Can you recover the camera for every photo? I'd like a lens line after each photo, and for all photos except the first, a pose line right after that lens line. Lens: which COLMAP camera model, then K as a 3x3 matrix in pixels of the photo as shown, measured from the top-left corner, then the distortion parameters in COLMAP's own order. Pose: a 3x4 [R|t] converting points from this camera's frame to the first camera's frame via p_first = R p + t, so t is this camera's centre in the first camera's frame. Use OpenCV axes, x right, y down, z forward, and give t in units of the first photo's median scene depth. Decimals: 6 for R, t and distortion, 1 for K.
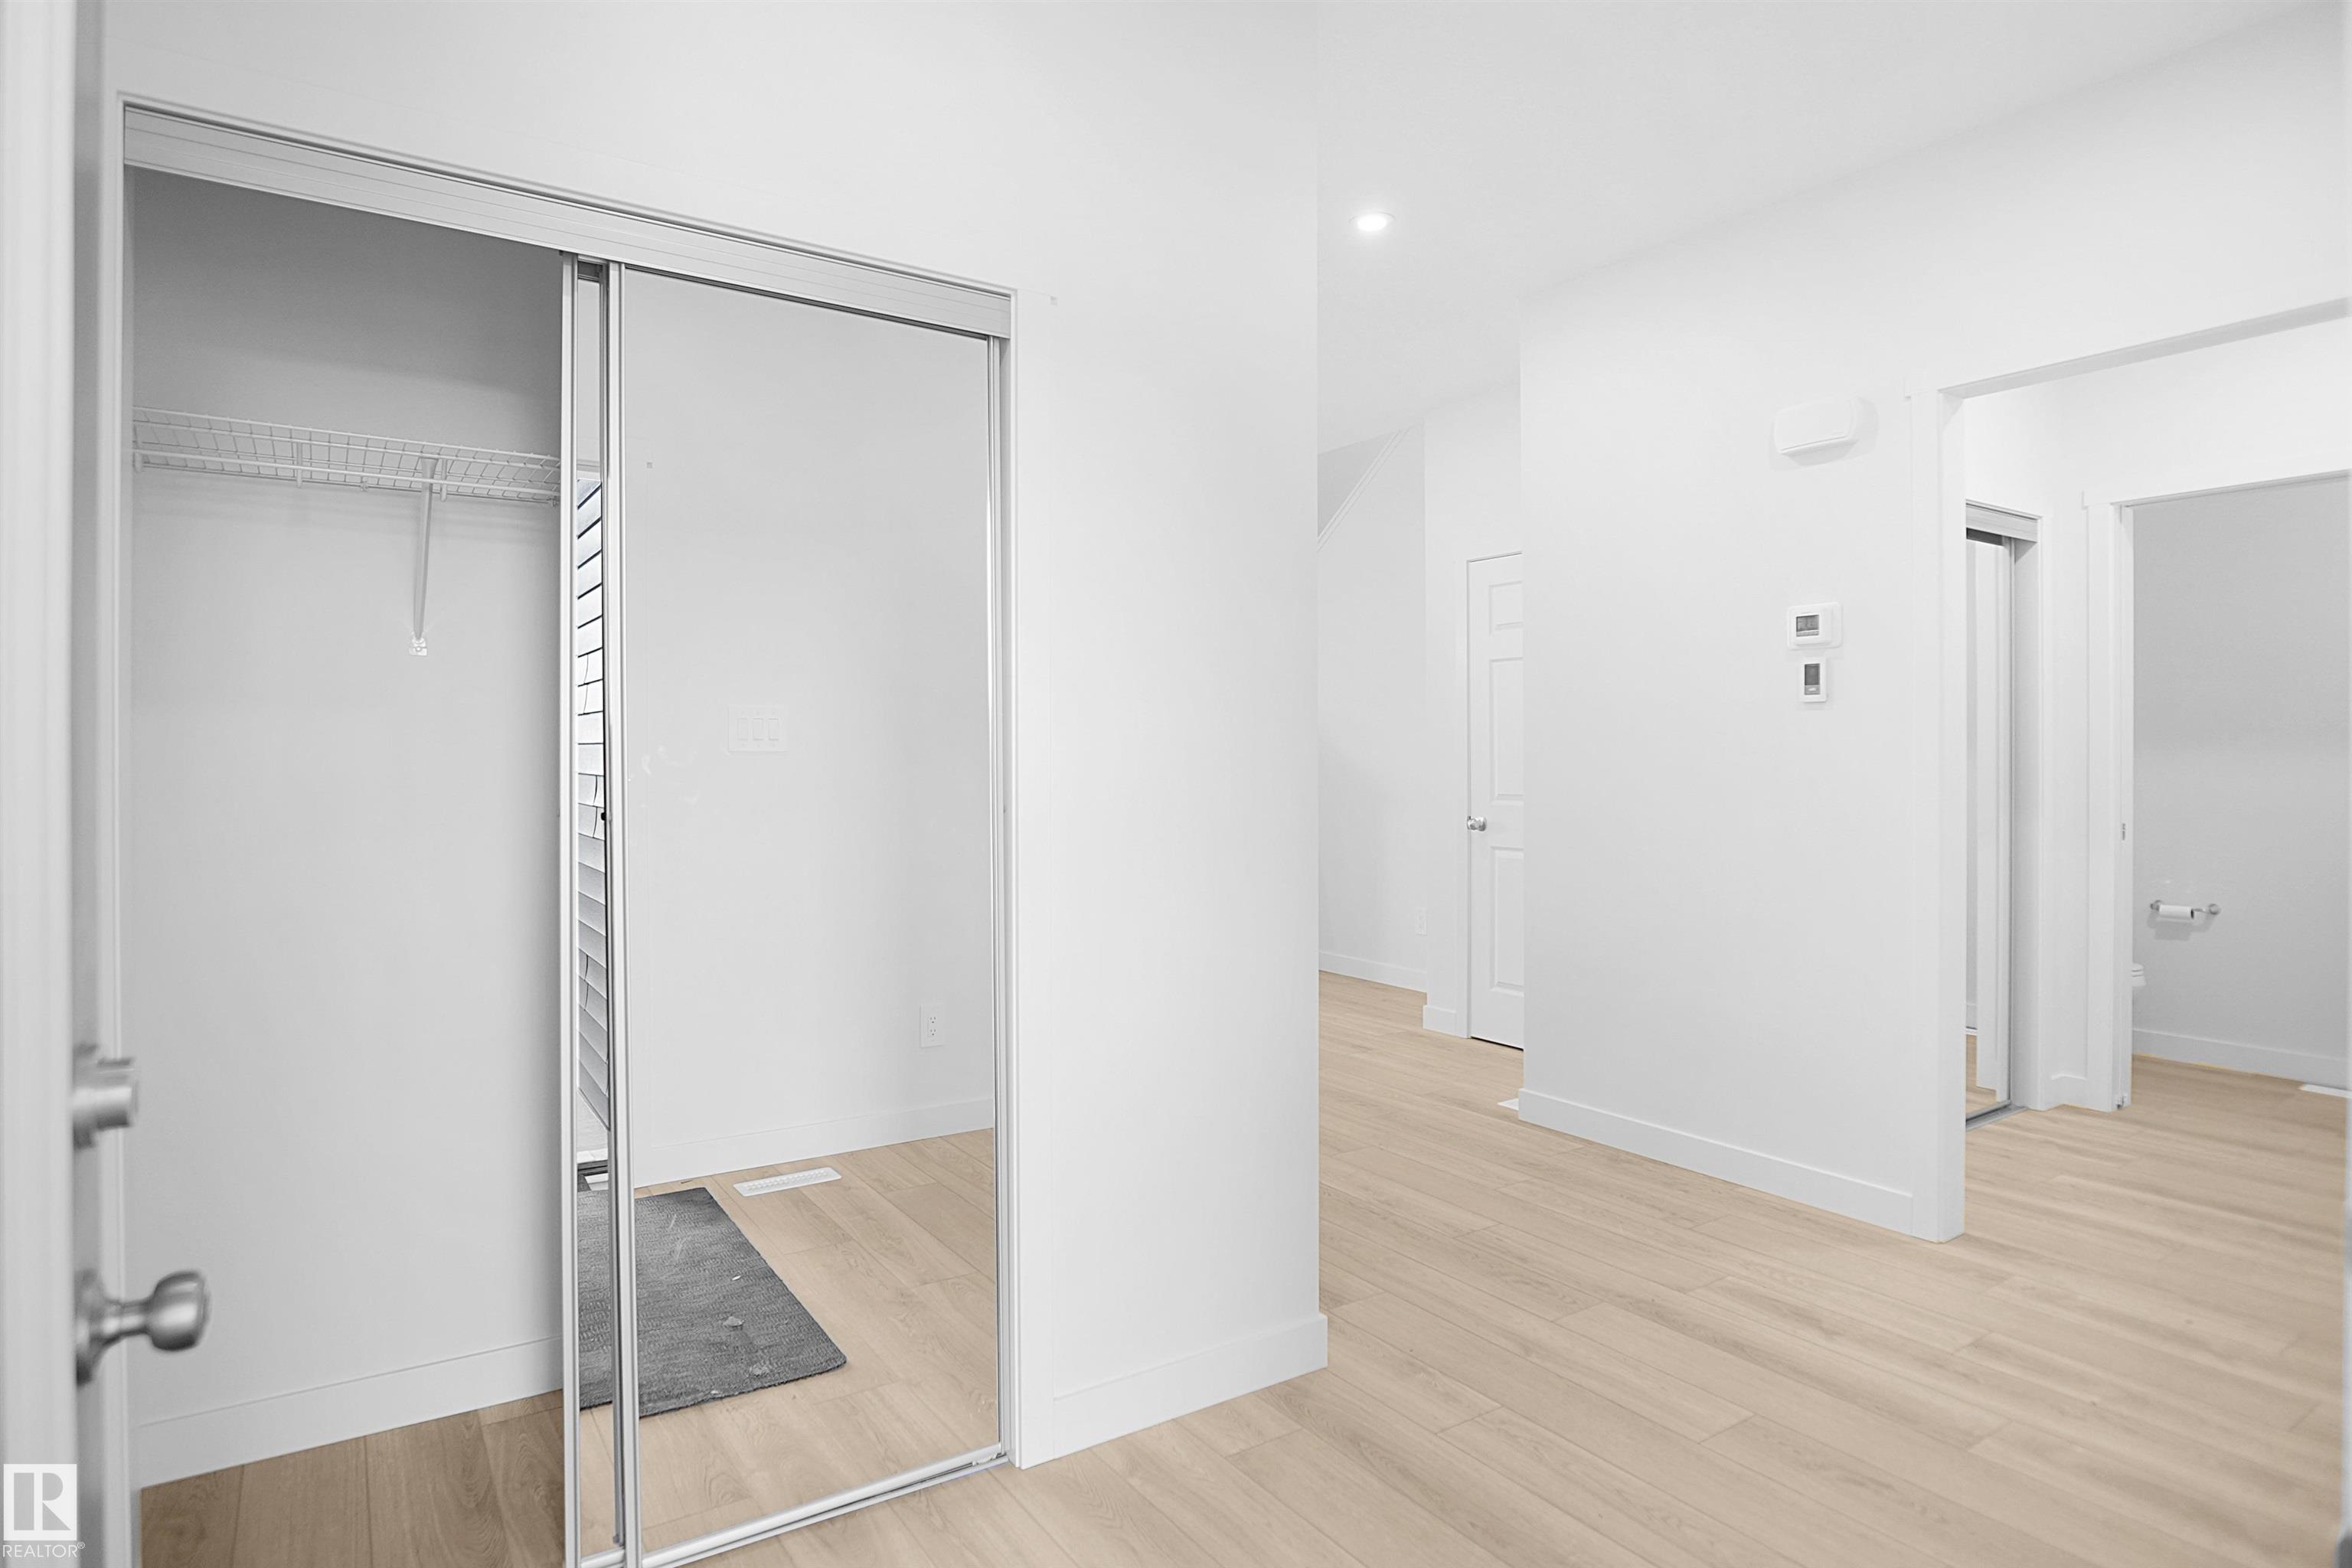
lens RADIAL K [[1293.4, 0, 1161.0], [0, 1293.4, 754.5], [0, 0, 1]] dist [-0.037289, 0.011384]
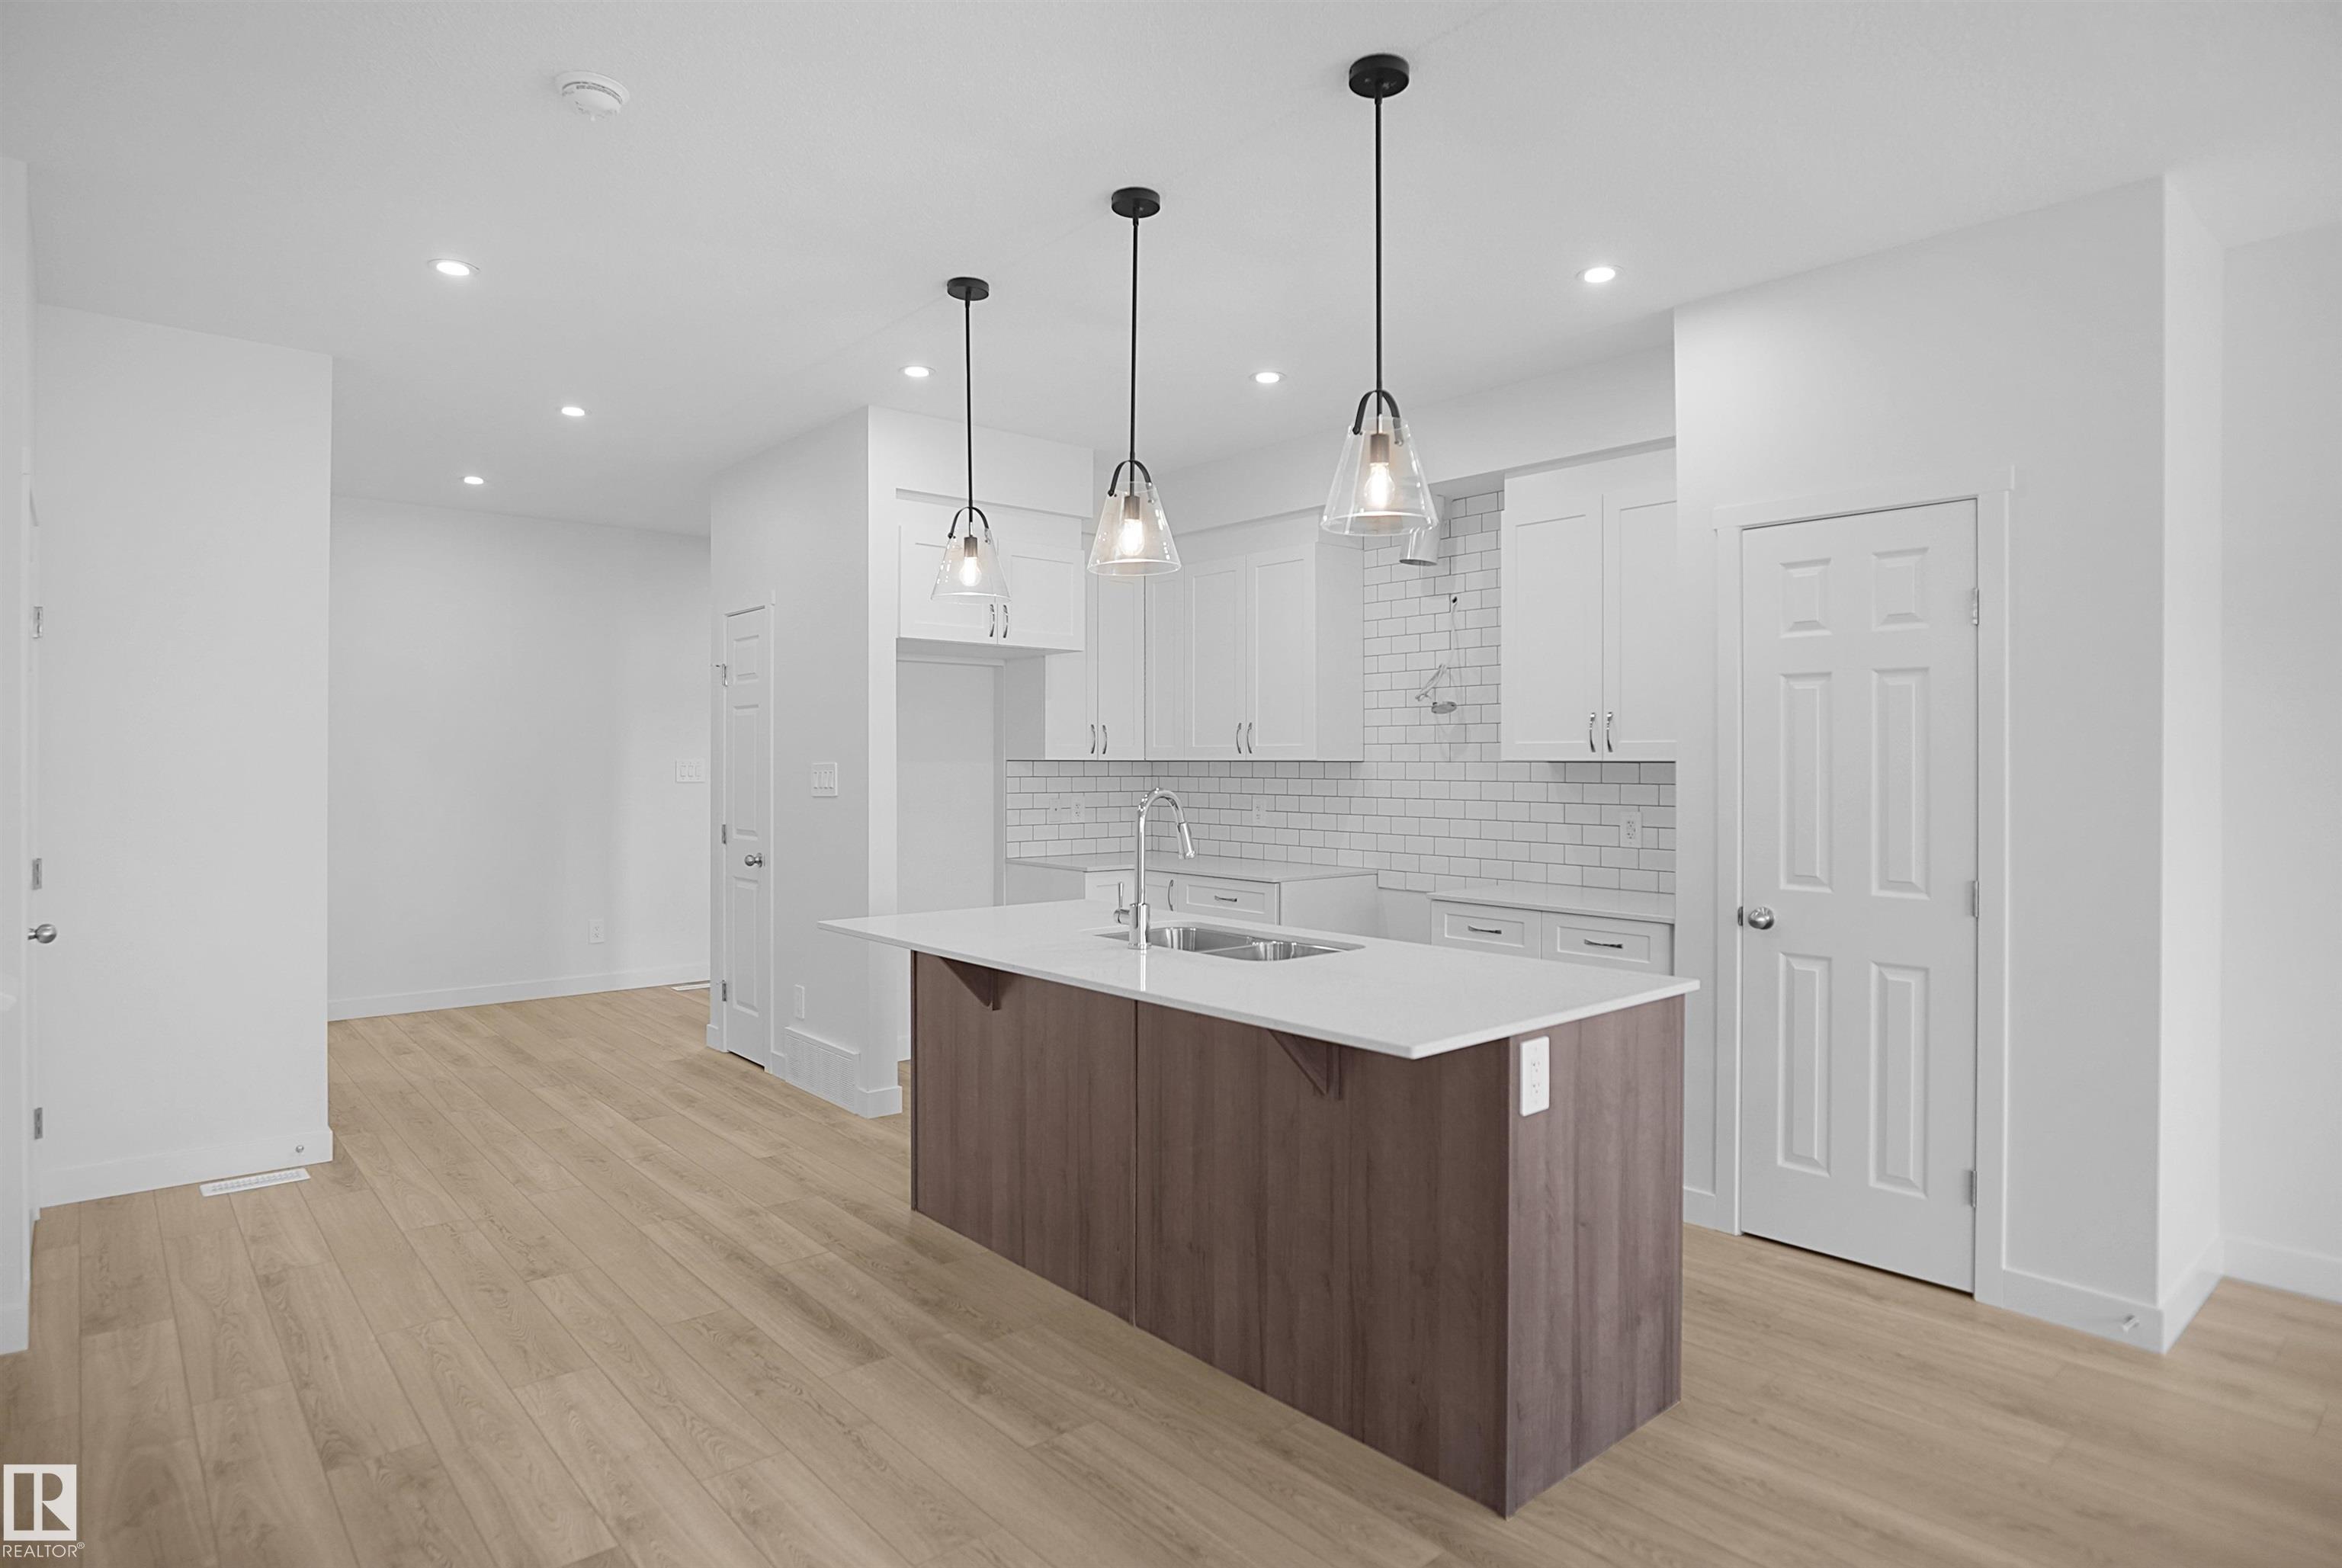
lens RADIAL K [[1287.8, 0, 1185.6], [0, 1287.8, 770.4], [0, 0, 1]] dist [-0.037289, 0.011384]
pose [[-0.991333, 0.002328, -0.131352, -0.263738], [0.001706, 0.999987, 0.004845, -0.029517], [0.131362, 0.004579, -0.991324, 2.104531]]
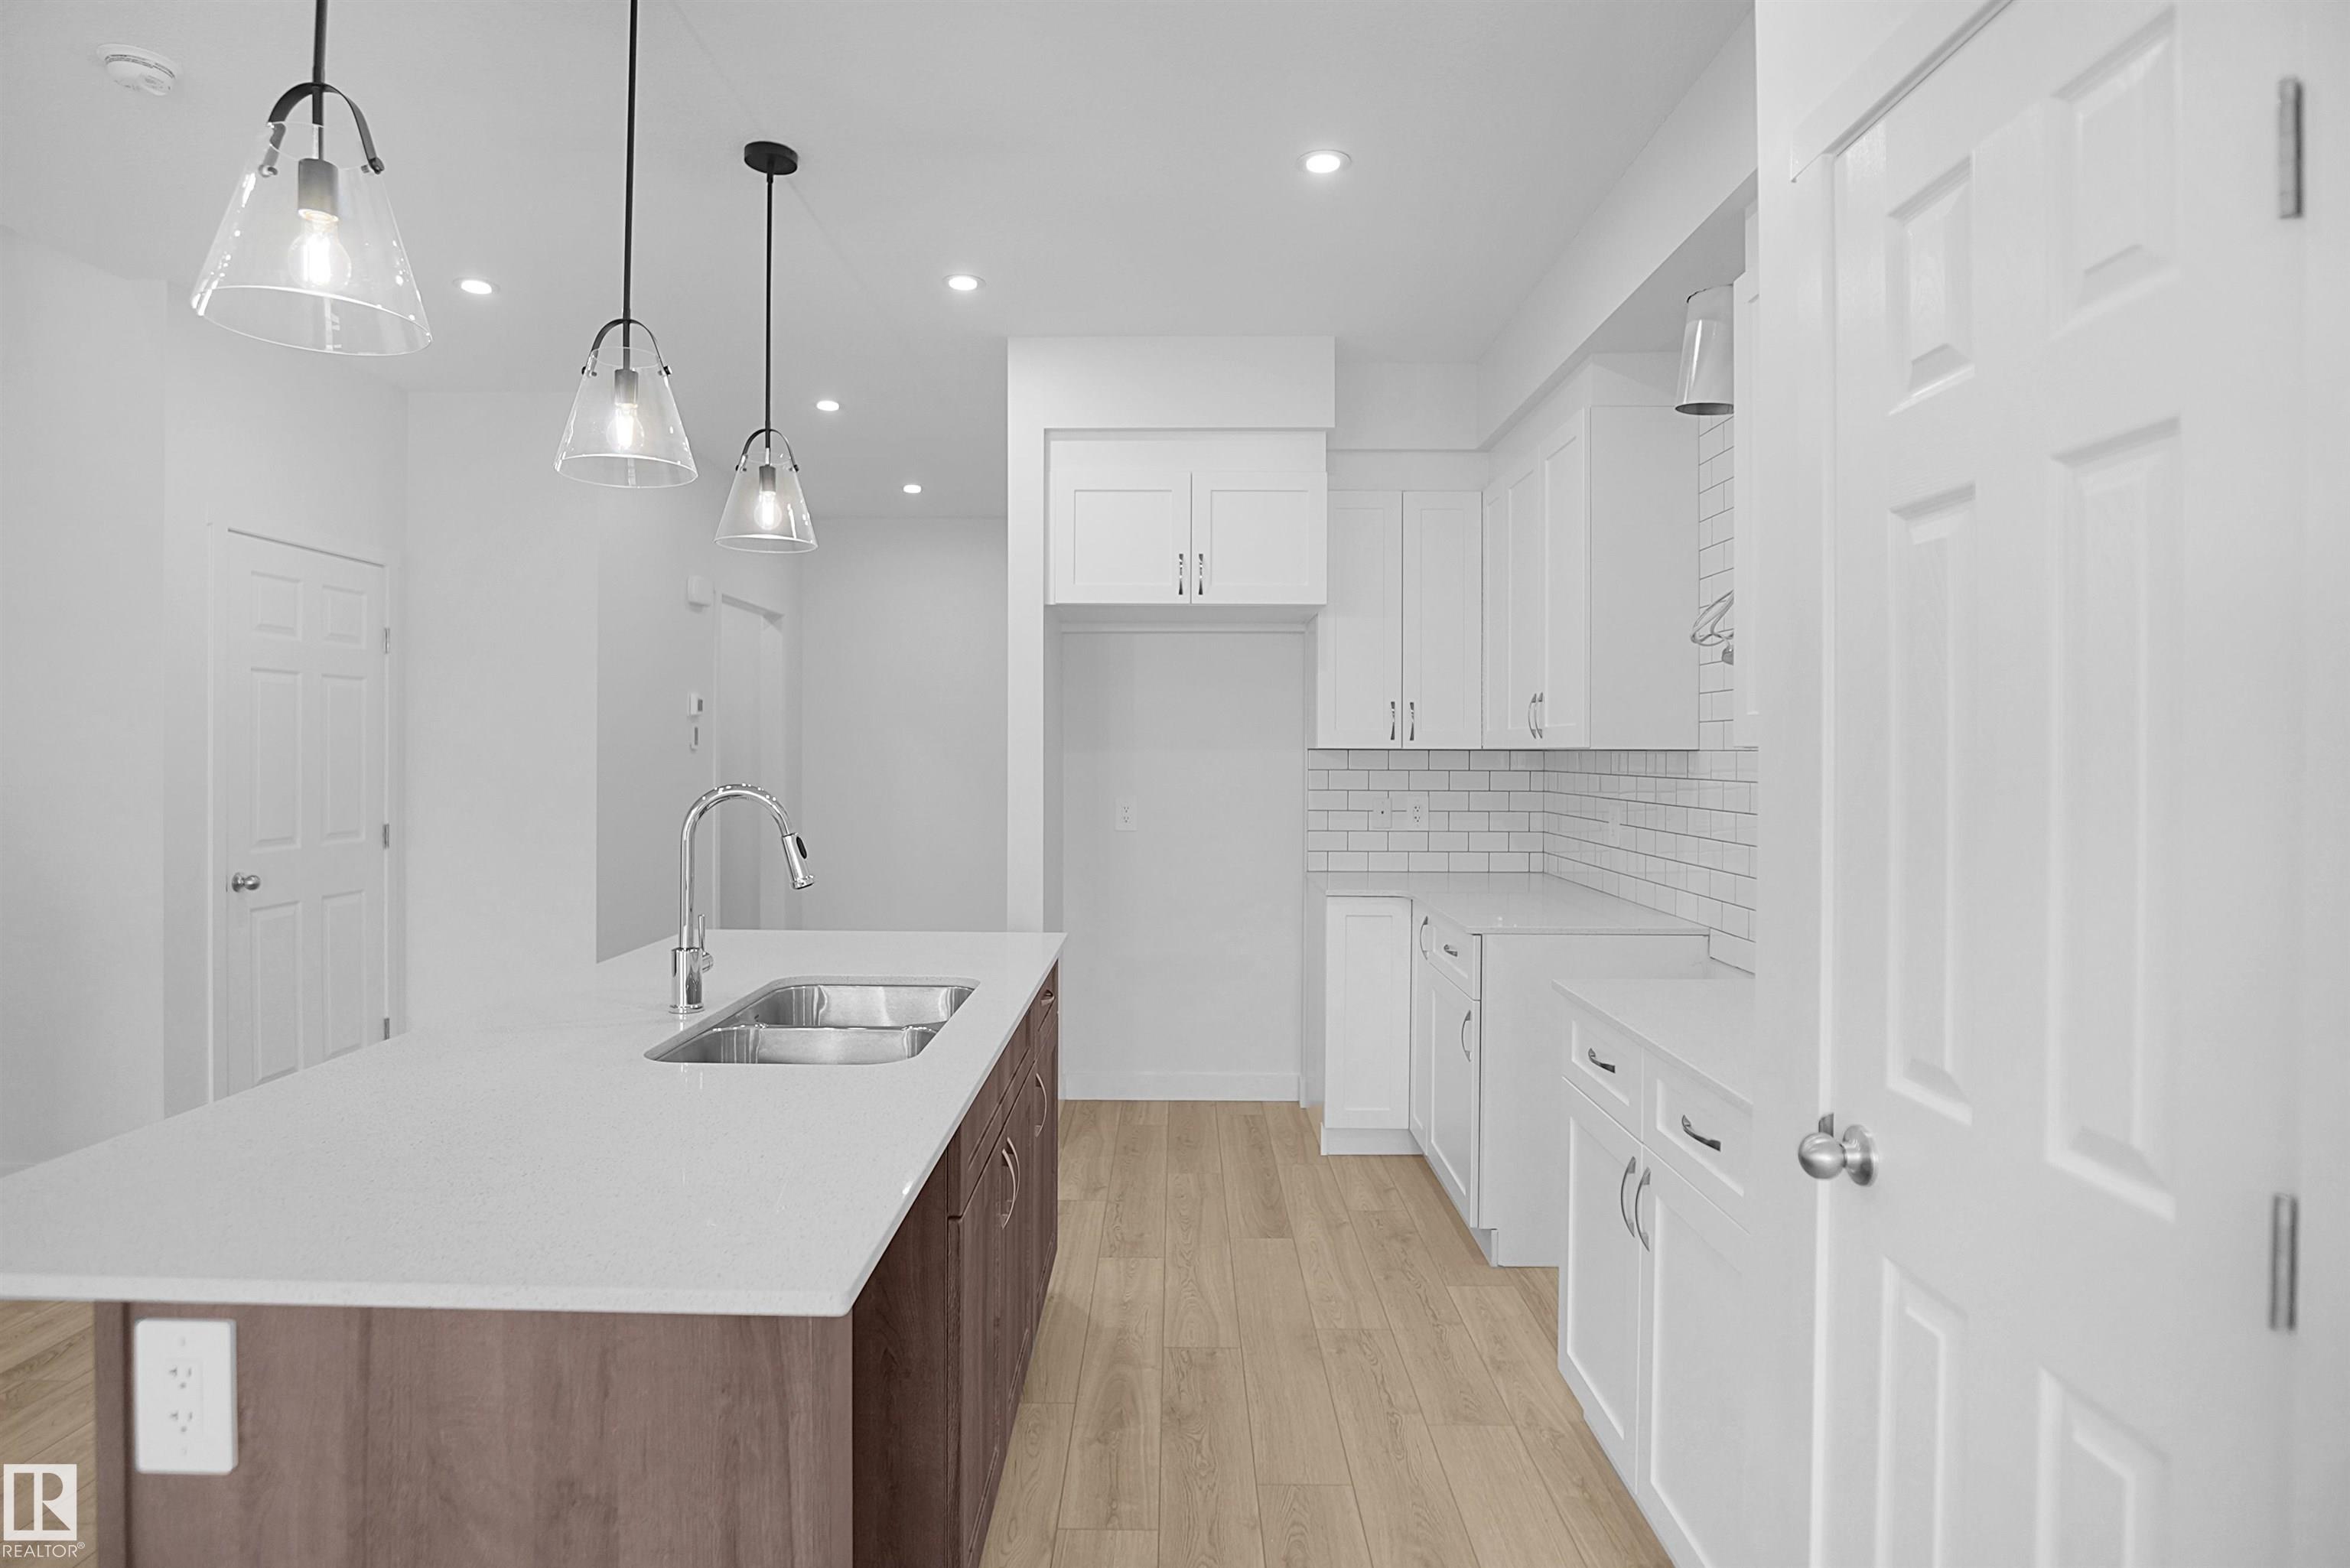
lens RADIAL K [[1292.2, 0, 1154.8], [0, 1292.2, 756.8], [0, 0, 1]] dist [-0.037289, 0.011384]
pose [[-0.820458, -0.002638, 0.571701, -0.790940], [-0.002693, 0.999996, 0.000750, -0.027444], [-0.571701, -0.000924, -0.820462, 1.681802]]
